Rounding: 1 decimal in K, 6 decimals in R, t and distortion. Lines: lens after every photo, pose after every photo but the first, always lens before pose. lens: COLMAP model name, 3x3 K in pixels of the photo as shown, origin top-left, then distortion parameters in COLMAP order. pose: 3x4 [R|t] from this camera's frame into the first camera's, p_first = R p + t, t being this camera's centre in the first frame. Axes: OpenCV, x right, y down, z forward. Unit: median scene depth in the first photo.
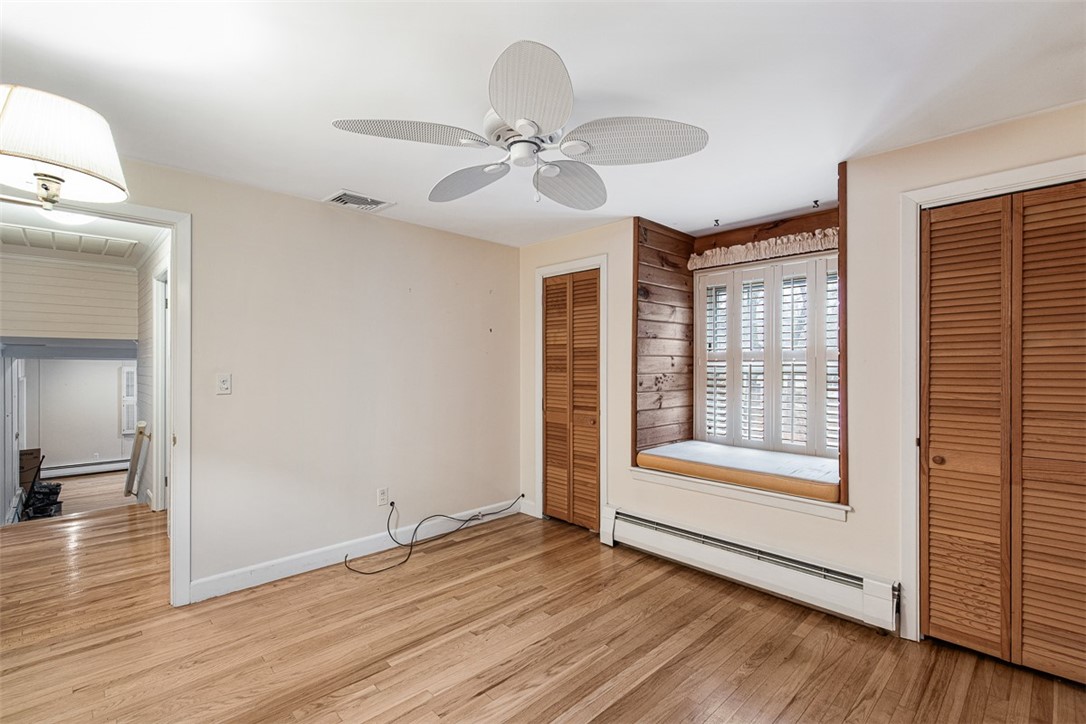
lens RADIAL K [[497.2, 0, 547.8], [0, 497.2, 369.5], [0, 0, 1]] dist [0.023527, 0.000565]
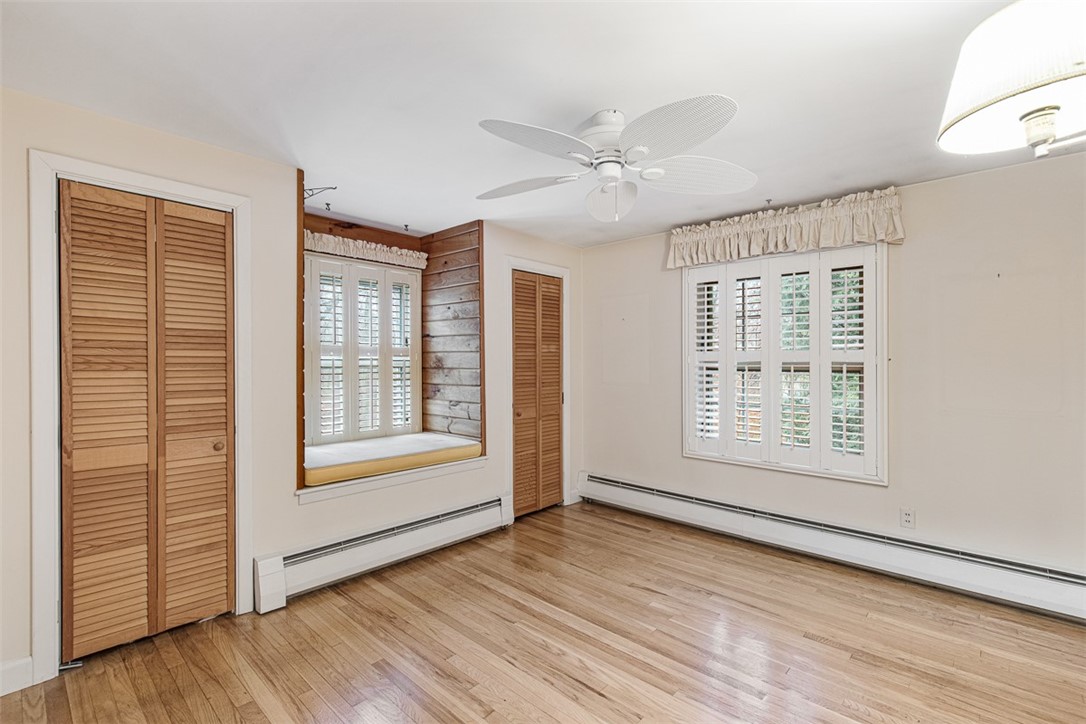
lens RADIAL K [[497.2, 0, 547.2], [0, 497.2, 358.3], [0, 0, 1]] dist [0.023527, 0.000565]
pose [[-0.060941, 0.003662, 0.998135, -0.690209], [0.000845, 0.999993, -0.003617, -0.007019], [-0.998141, 0.000623, -0.060944, 0.720931]]
